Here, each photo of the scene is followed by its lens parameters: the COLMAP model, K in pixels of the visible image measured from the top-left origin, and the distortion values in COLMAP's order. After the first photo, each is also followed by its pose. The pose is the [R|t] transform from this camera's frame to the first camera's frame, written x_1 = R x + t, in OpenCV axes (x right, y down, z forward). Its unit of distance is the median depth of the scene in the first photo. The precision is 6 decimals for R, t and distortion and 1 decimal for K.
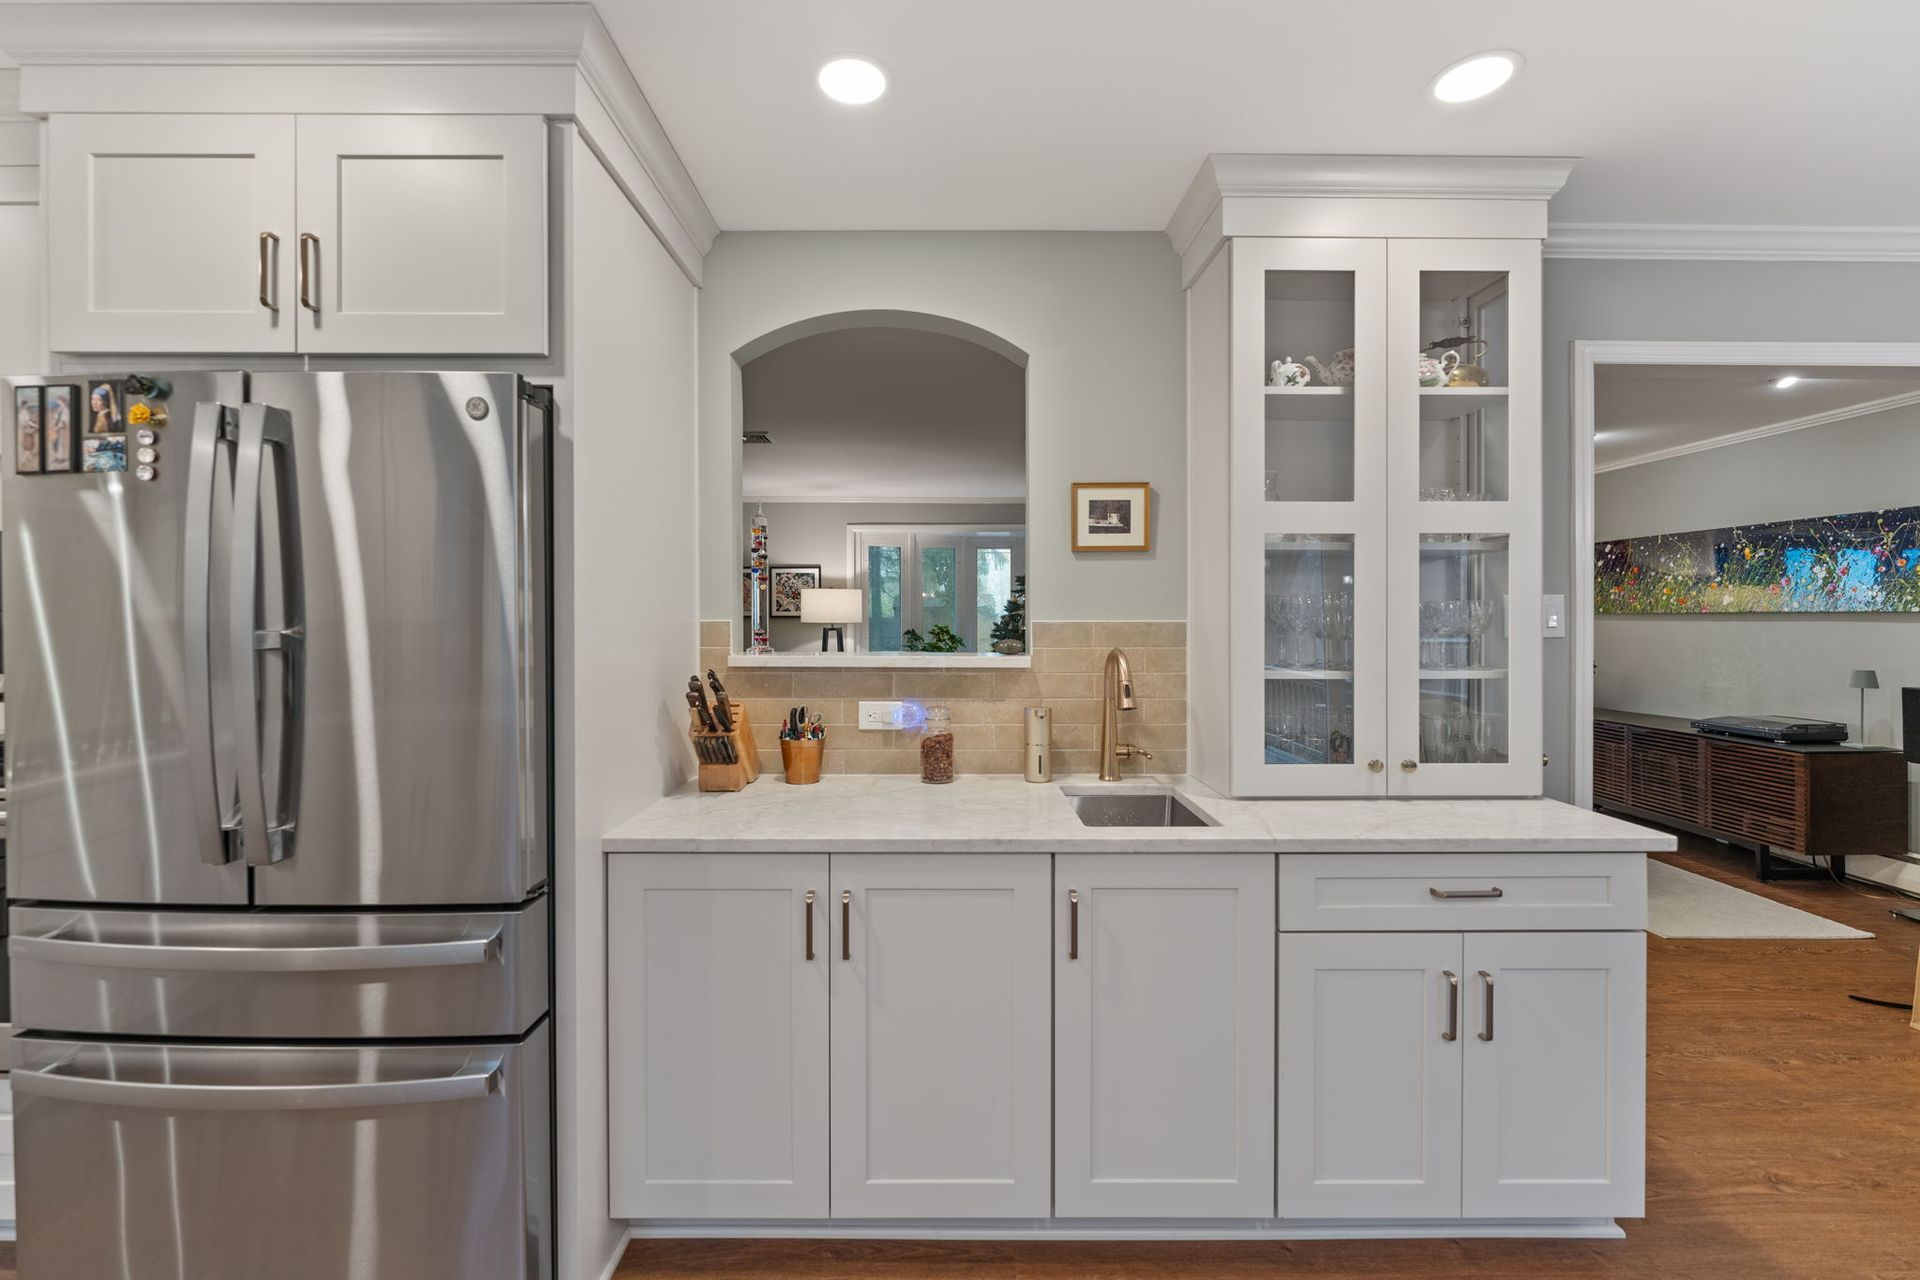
lens RADIAL K [[809.2, 0, 955.1], [0, 809.2, 622.6], [0, 0, 1]] dist [-0.006082, 0.002181]
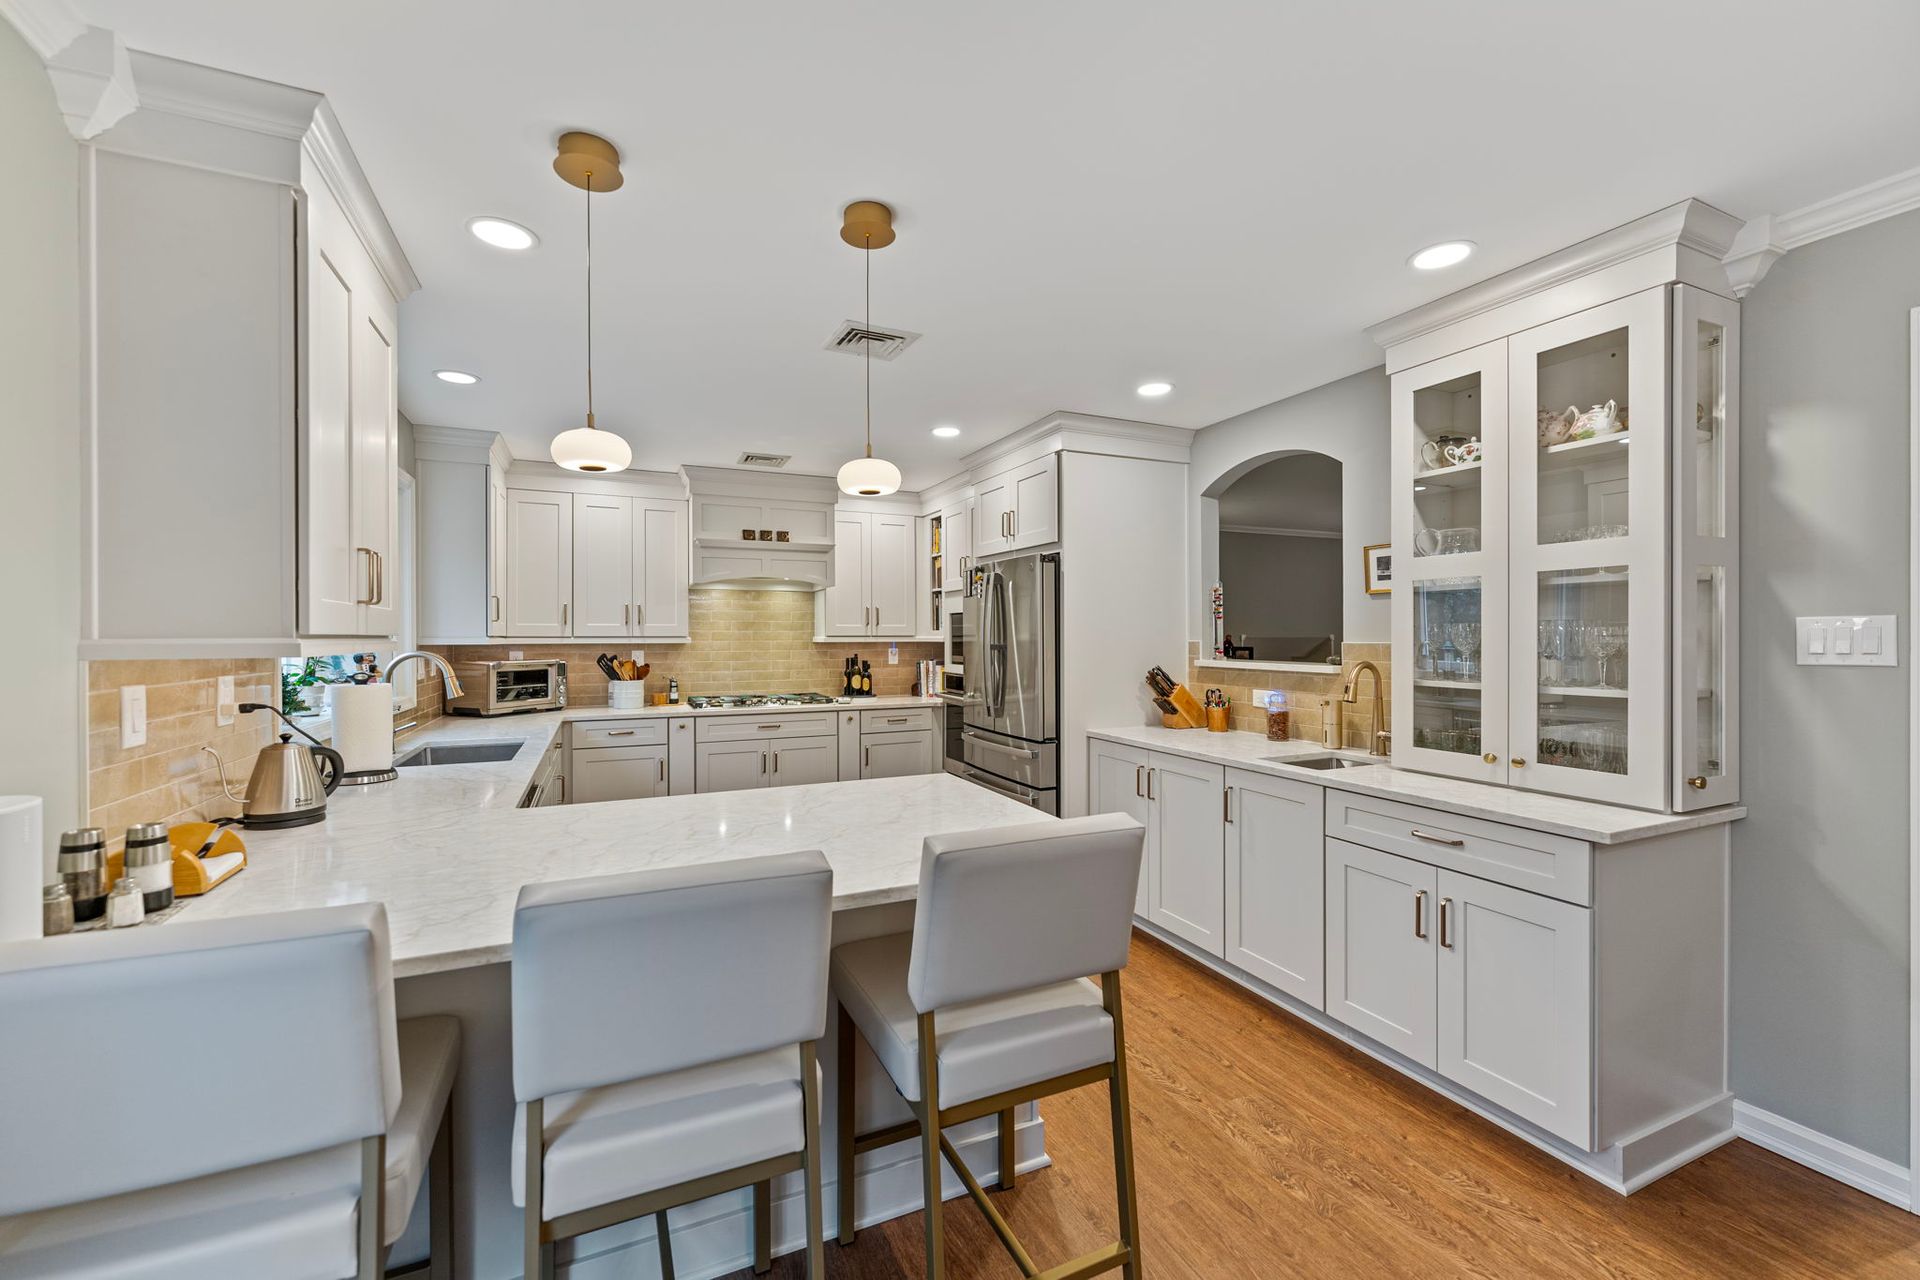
lens RADIAL K [[772.7, 0, 954.0], [0, 772.7, 639.4], [0, 0, 1]] dist [0.000315, -0.000210]
pose [[0.404312, 0.004259, -0.914611, 1.280539], [-0.003917, 0.999988, 0.002925, -0.010292], [0.914613, 0.002400, 0.404324, -0.258831]]
